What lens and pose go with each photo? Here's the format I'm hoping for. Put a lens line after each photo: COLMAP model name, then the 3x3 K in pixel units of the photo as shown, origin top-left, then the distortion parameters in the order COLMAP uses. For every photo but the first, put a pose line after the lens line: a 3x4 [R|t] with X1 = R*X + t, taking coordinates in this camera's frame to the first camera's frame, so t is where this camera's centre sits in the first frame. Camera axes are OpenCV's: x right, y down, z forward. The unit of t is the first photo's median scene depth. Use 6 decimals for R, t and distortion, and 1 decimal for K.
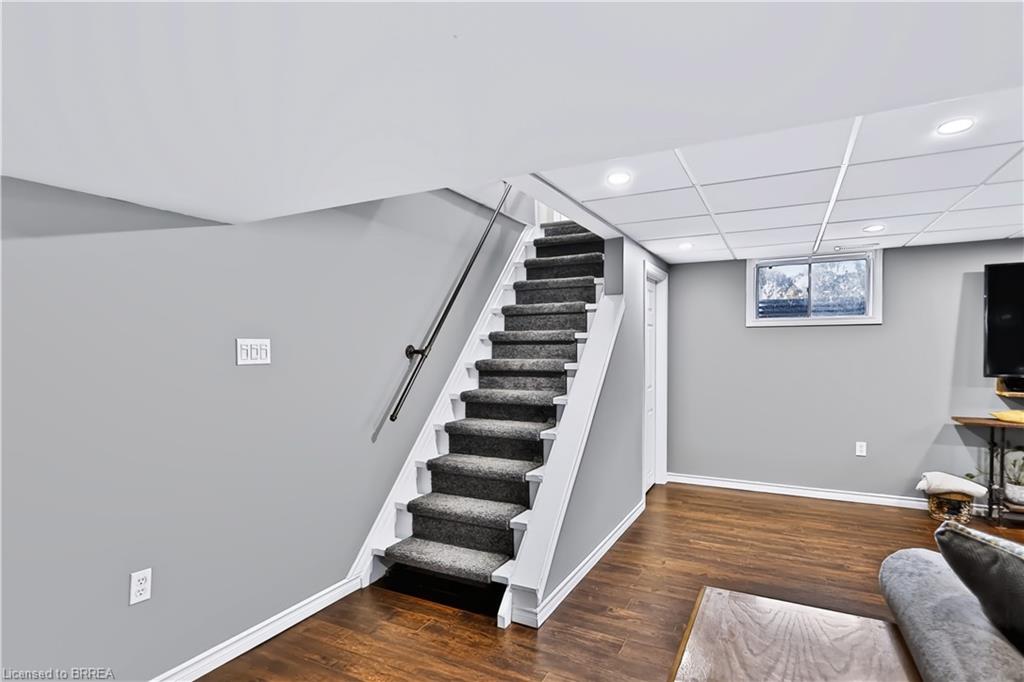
lens RADIAL K [[528.7, 0, 512.0], [0, 528.7, 341.0], [0, 0, 1]] dist [-0.003760, -0.000031]
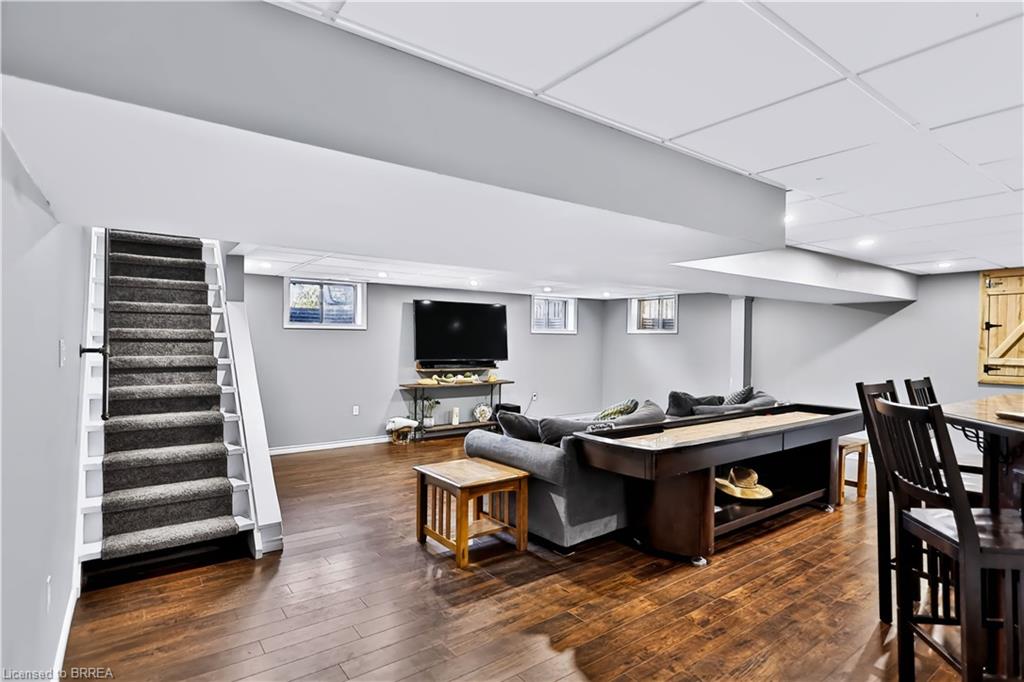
lens RADIAL K [[528.7, 0, 512.0], [0, 528.7, 341.0], [0, 0, 1]] dist [-0.003760, -0.000031]
pose [[0.429925, 0.007550, 0.902833, -0.604459], [-0.017148, 0.999853, -0.000196, -0.007407], [-0.902702, -0.015398, 0.429992, -0.083517]]
